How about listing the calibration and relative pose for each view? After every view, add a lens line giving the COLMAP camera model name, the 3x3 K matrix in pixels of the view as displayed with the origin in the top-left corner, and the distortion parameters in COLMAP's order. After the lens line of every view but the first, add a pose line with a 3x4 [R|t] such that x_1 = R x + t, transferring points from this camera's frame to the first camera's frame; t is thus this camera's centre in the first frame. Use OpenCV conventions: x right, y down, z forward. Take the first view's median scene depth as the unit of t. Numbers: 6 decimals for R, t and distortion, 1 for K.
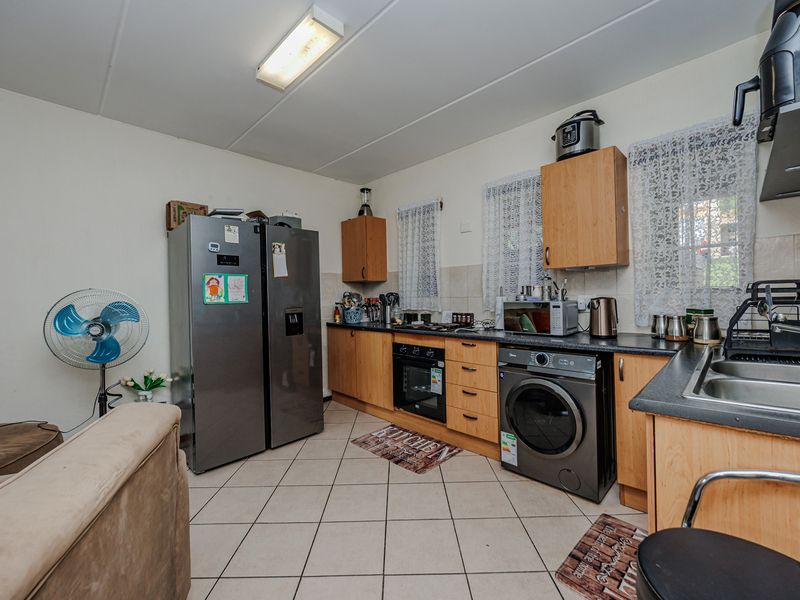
lens RADIAL K [[329.9, 0, 418.0], [0, 329.9, 294.8], [0, 0, 1]] dist [-0.009058, 0.000732]
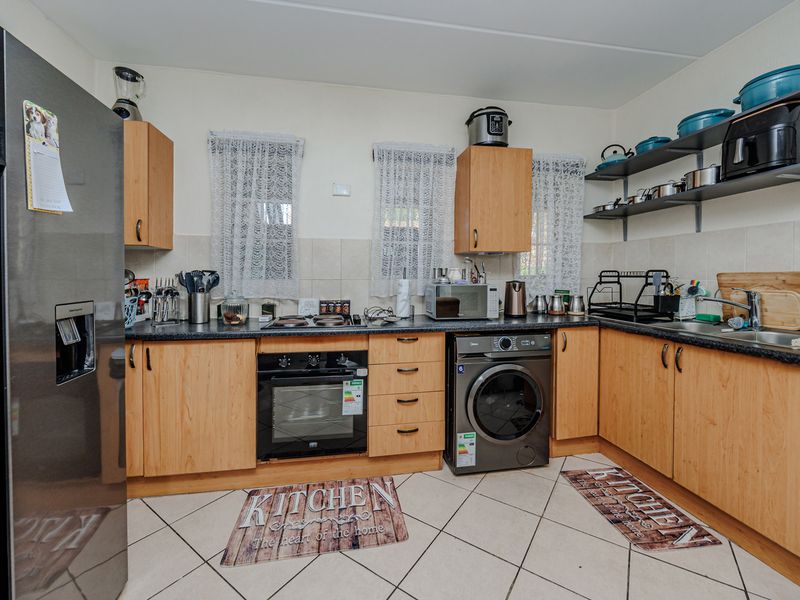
lens RADIAL K [[329.9, 0, 399.7], [0, 329.9, 281.4], [0, 0, 1]] dist [-0.009058, 0.000732]
pose [[0.611897, 0.009652, 0.790879, -0.476919], [-0.011911, 0.999925, -0.002988, 0.015117], [-0.790848, -0.007592, 0.611966, 0.530319]]
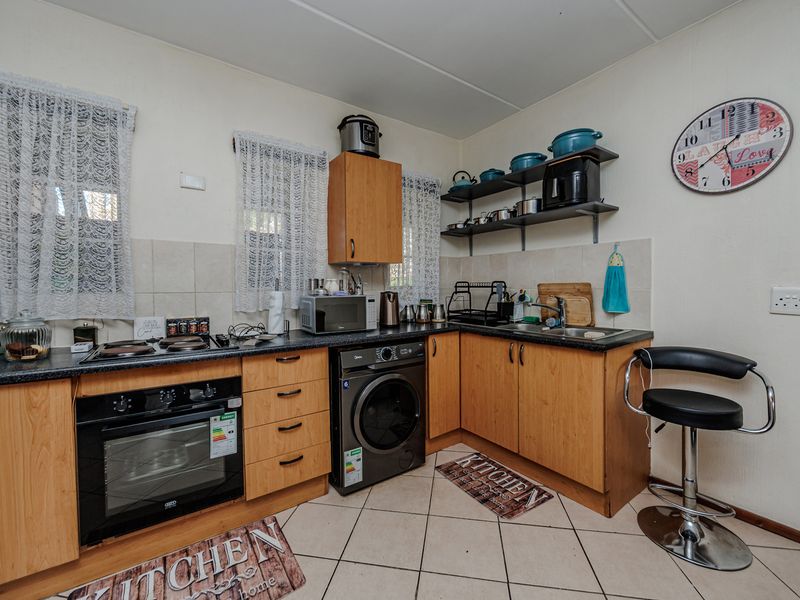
lens RADIAL K [[329.9, 0, 380.7], [0, 329.9, 298.2], [0, 0, 1]] dist [-0.009058, 0.000732]
pose [[0.239358, -0.011678, 0.970861, -0.472500], [0.002109, 0.999932, 0.011508, 0.014720], [-0.970929, -0.000707, 0.239366, 0.639136]]
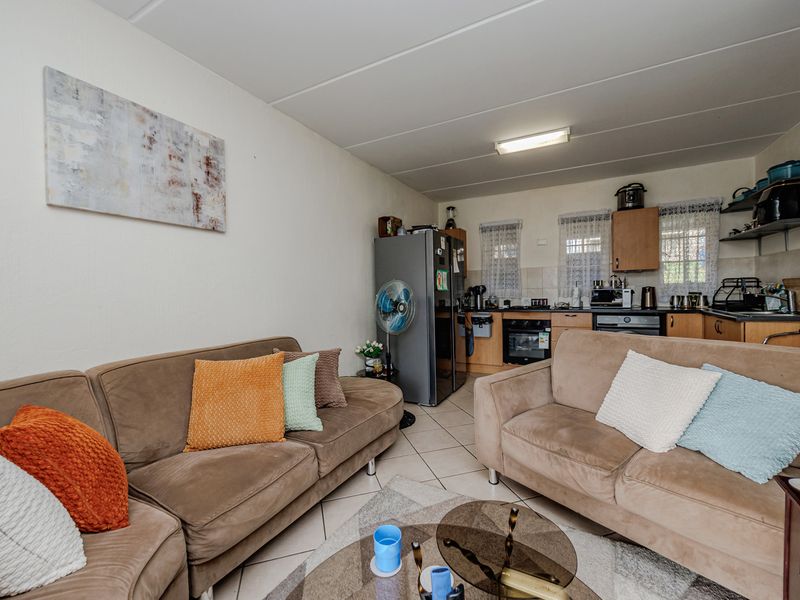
lens RADIAL K [[329.9, 0, 412.6], [0, 329.9, 293.0], [0, 0, 1]] dist [-0.009058, 0.000732]
pose [[0.965998, -0.010965, 0.258318, -1.032873], [0.007416, 0.999864, 0.014710, 0.005107], [-0.258444, -0.012294, 0.965948, -0.388799]]
